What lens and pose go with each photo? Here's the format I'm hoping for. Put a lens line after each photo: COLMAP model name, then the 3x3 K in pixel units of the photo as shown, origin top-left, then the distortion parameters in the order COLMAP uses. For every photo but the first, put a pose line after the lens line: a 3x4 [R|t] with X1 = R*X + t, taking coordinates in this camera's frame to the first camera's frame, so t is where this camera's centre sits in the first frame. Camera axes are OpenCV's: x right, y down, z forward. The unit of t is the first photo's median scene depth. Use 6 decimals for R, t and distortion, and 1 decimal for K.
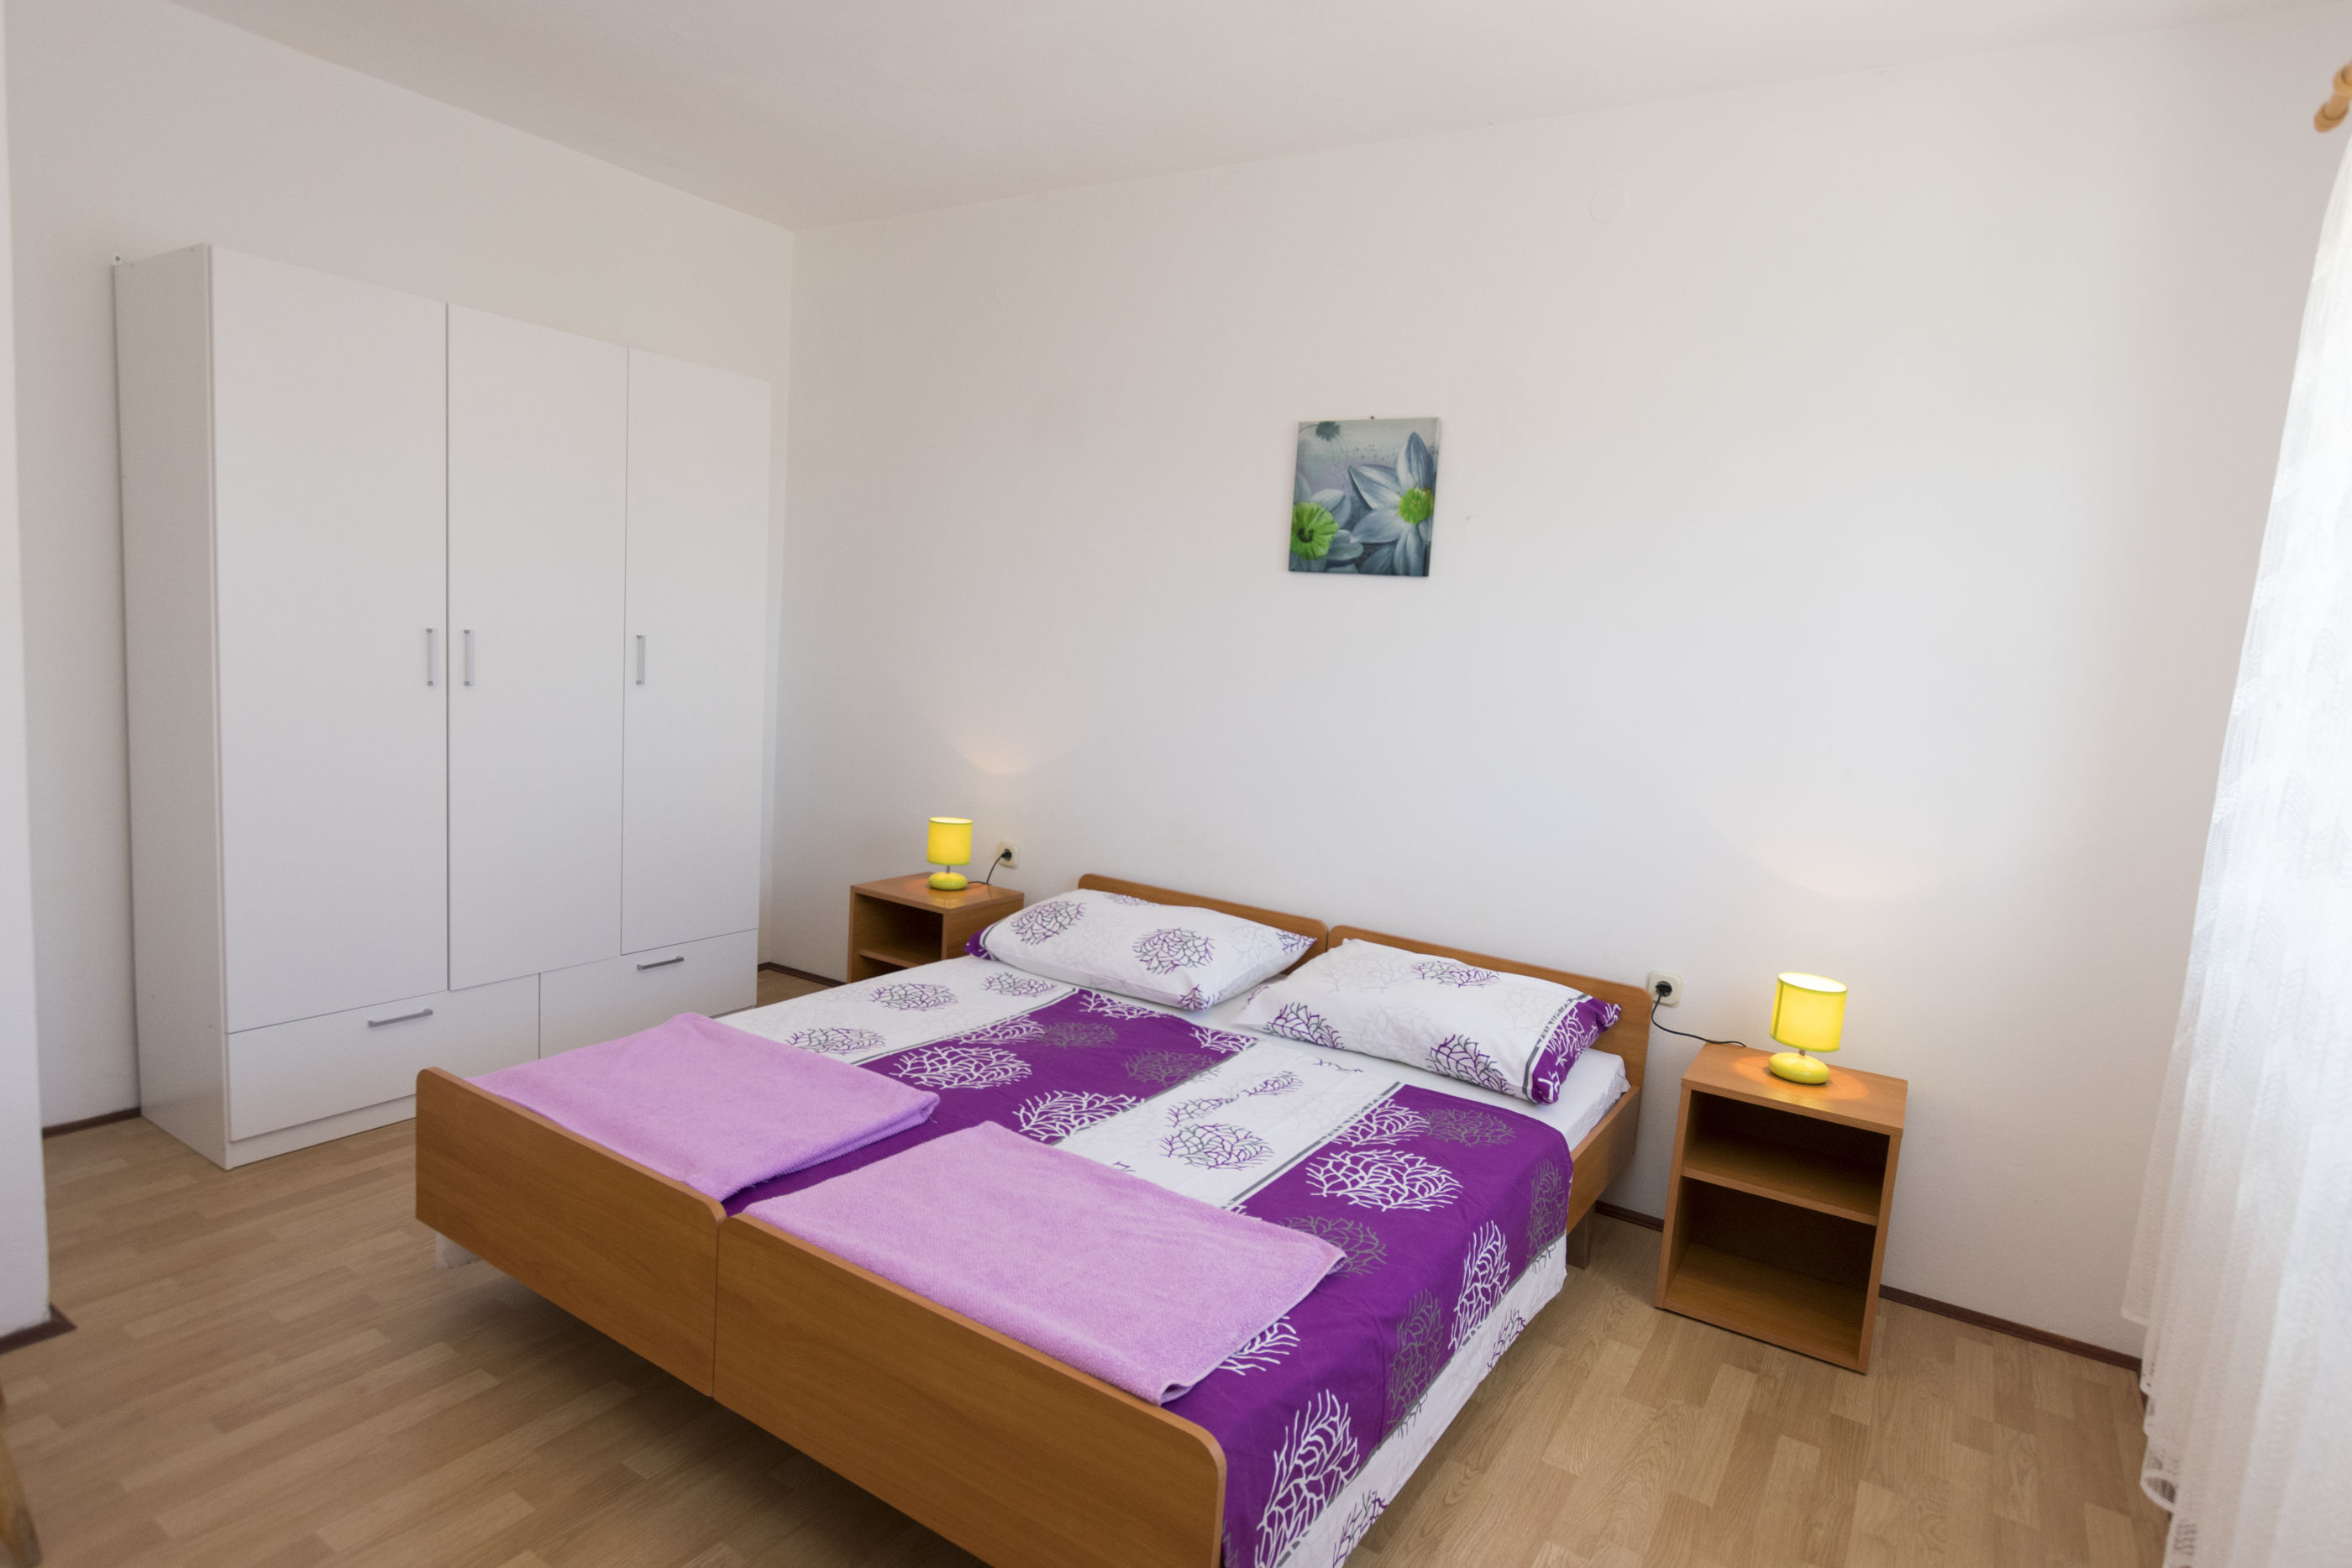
lens RADIAL K [[1272.0, 0, 1179.8], [0, 1272.0, 780.1], [0, 0, 1]] dist [-0.003873, 0.001136]
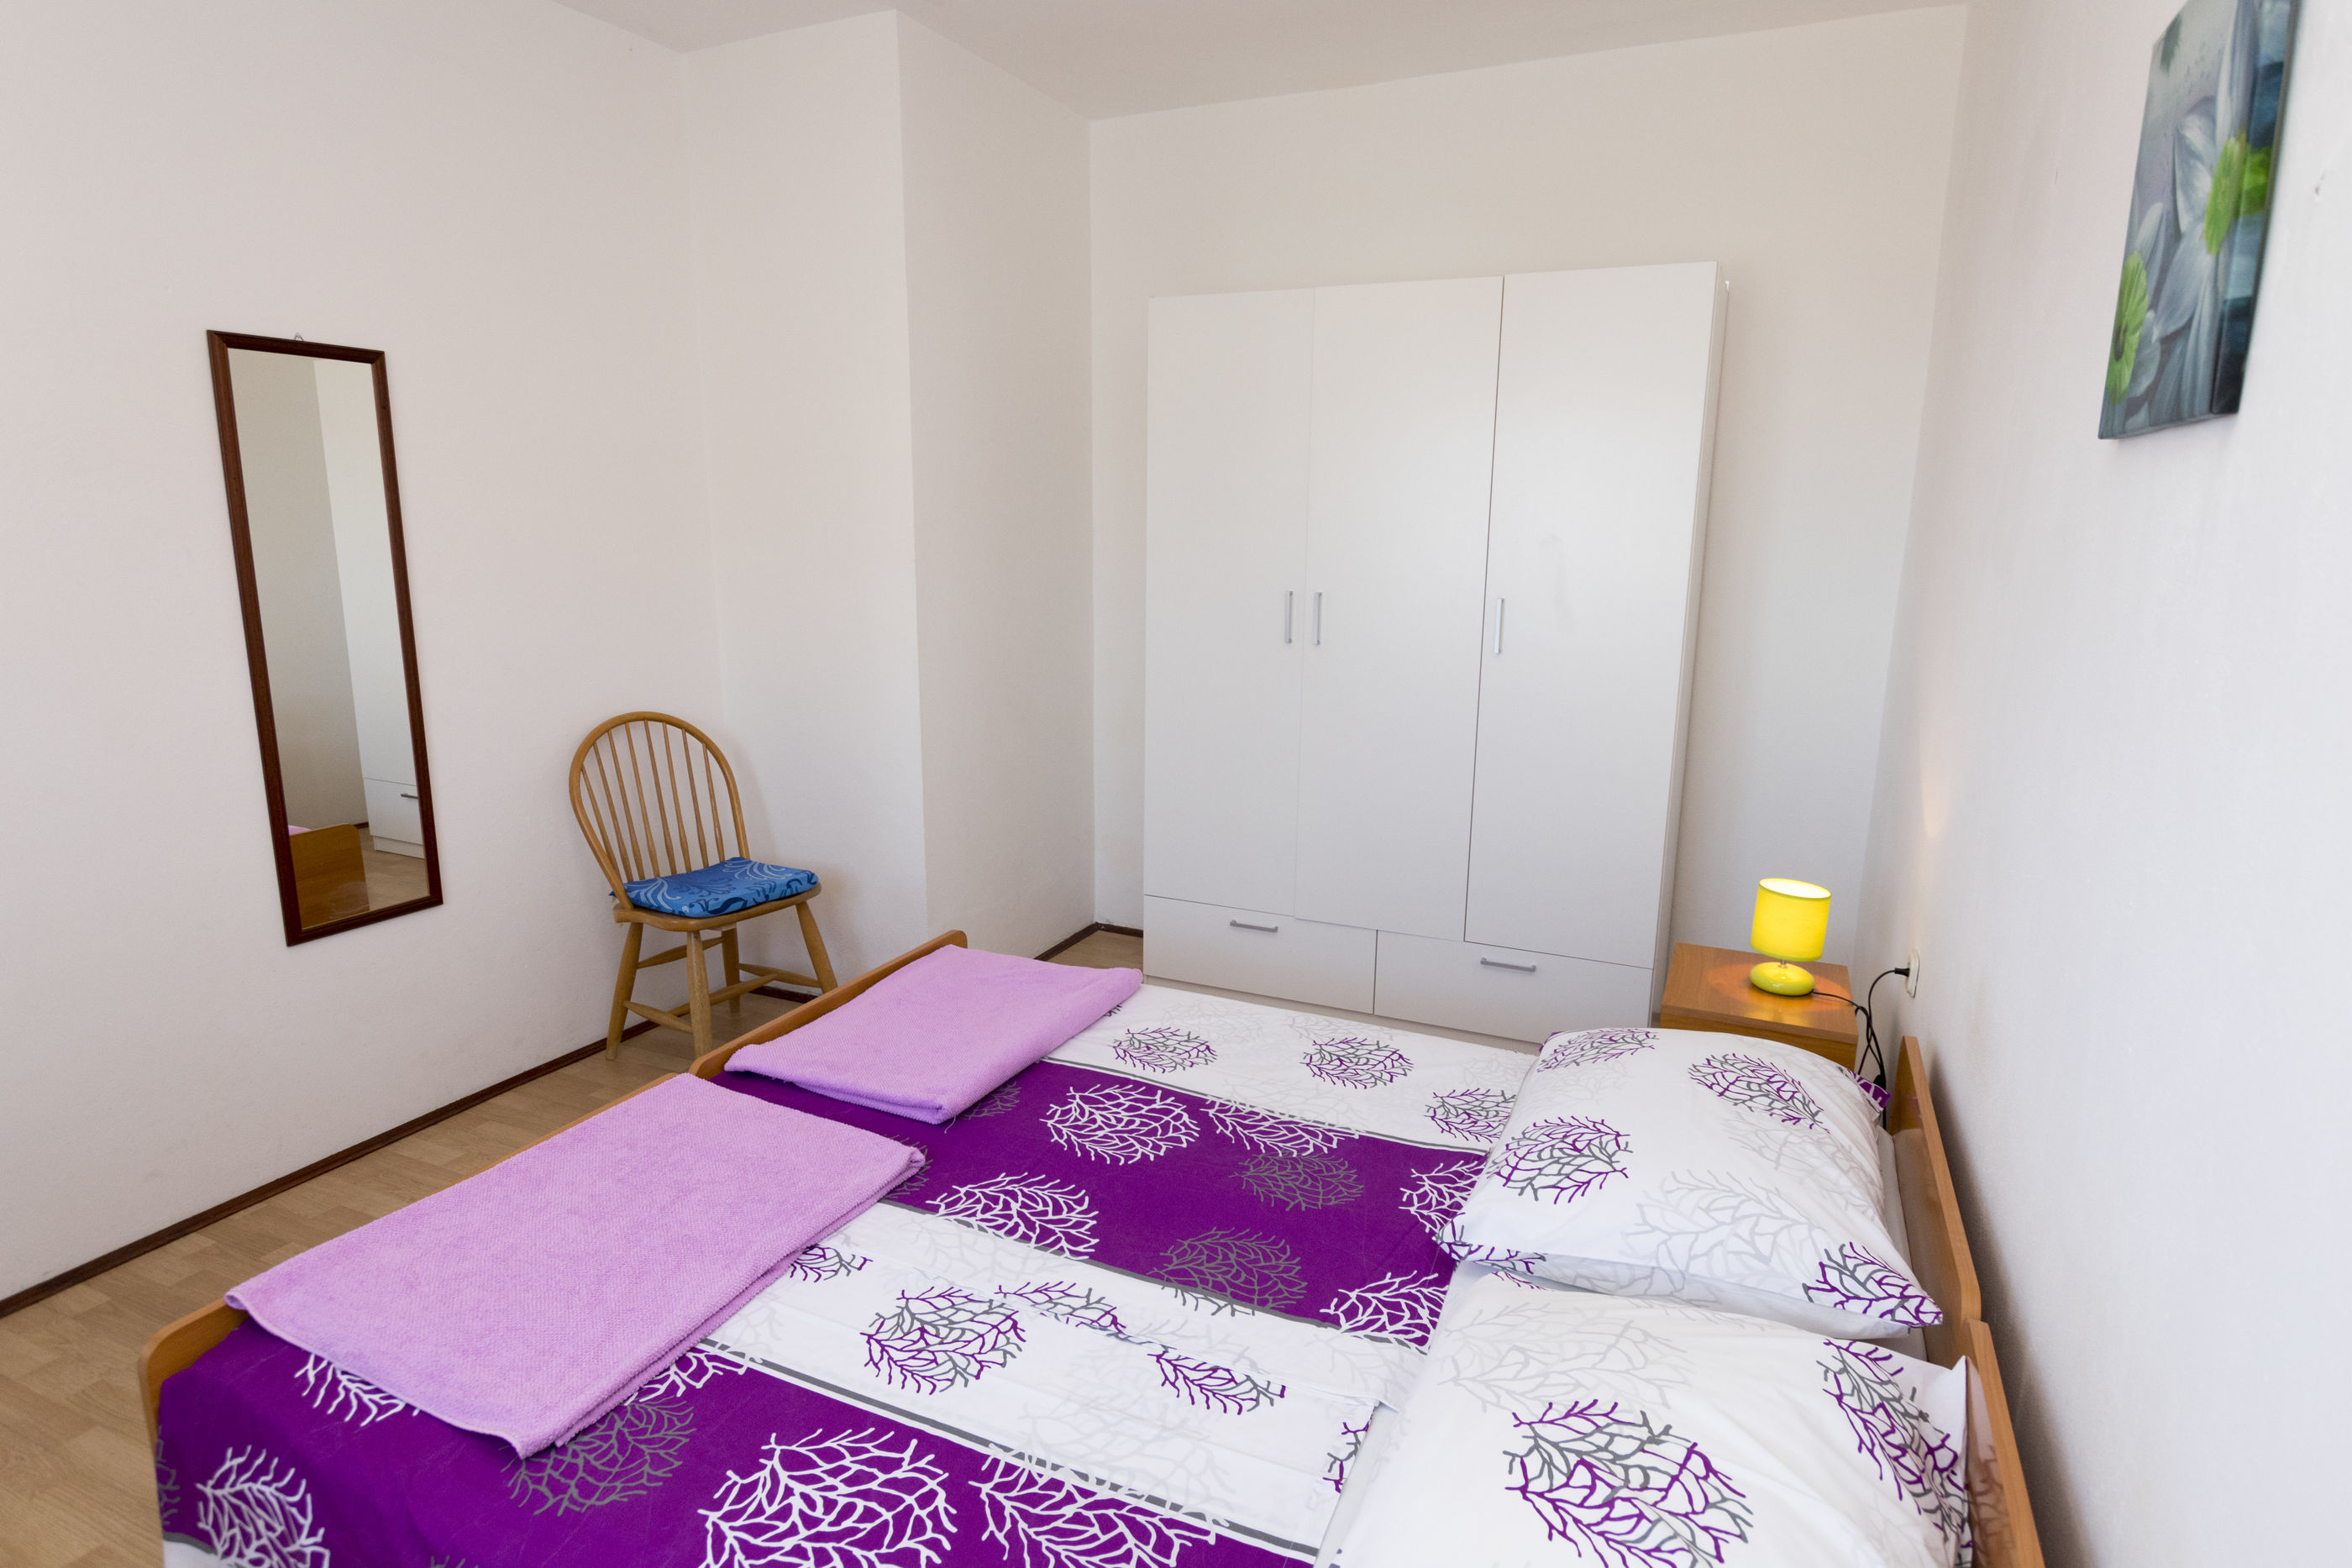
lens RADIAL K [[1272.0, 0, 1179.8], [0, 1272.0, 780.1], [0, 0, 1]] dist [-0.003873, 0.001136]
pose [[0.137072, 0.139008, -0.980759, 0.480723], [-0.119824, 0.985161, 0.122886, -0.077096], [0.983287, 0.100674, 0.151695, 0.700892]]
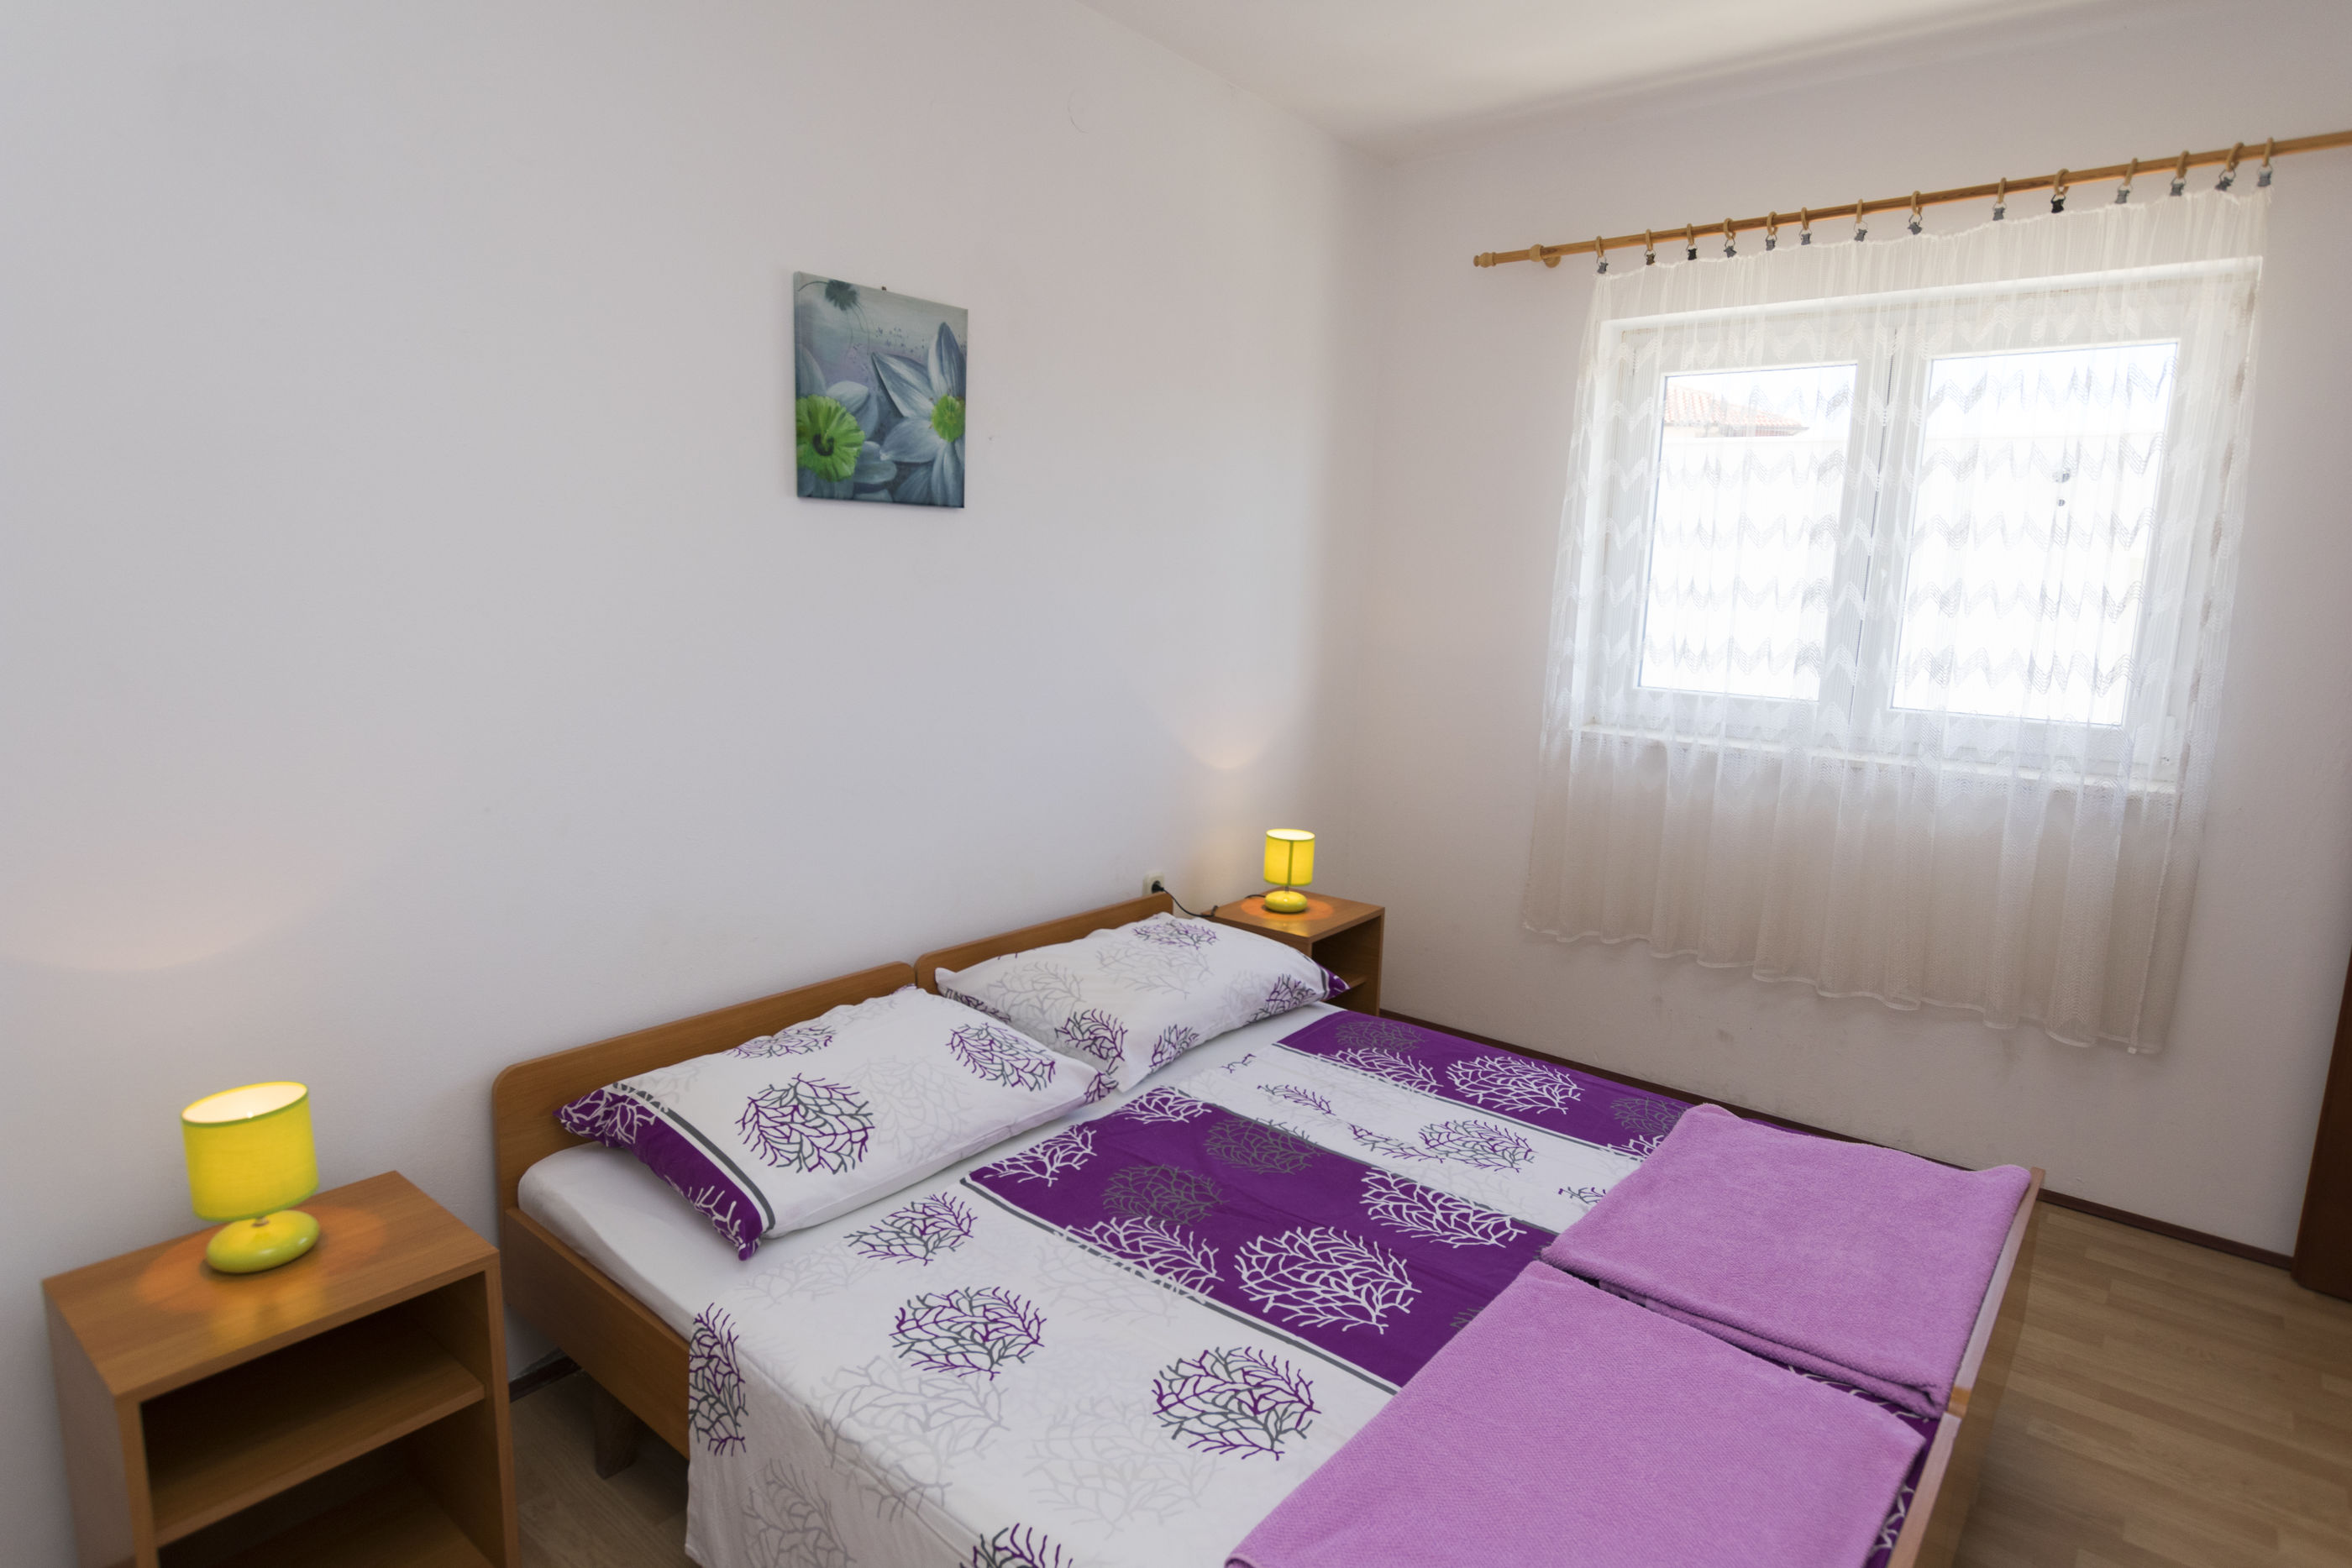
lens RADIAL K [[1272.0, 0, 1179.8], [0, 1272.0, 780.1], [0, 0, 1]] dist [-0.003873, 0.001136]
pose [[0.115775, -0.228517, 0.966631, -0.617318], [0.099337, 0.970960, 0.217642, -0.153245], [-0.988296, 0.070825, 0.135113, 0.759456]]
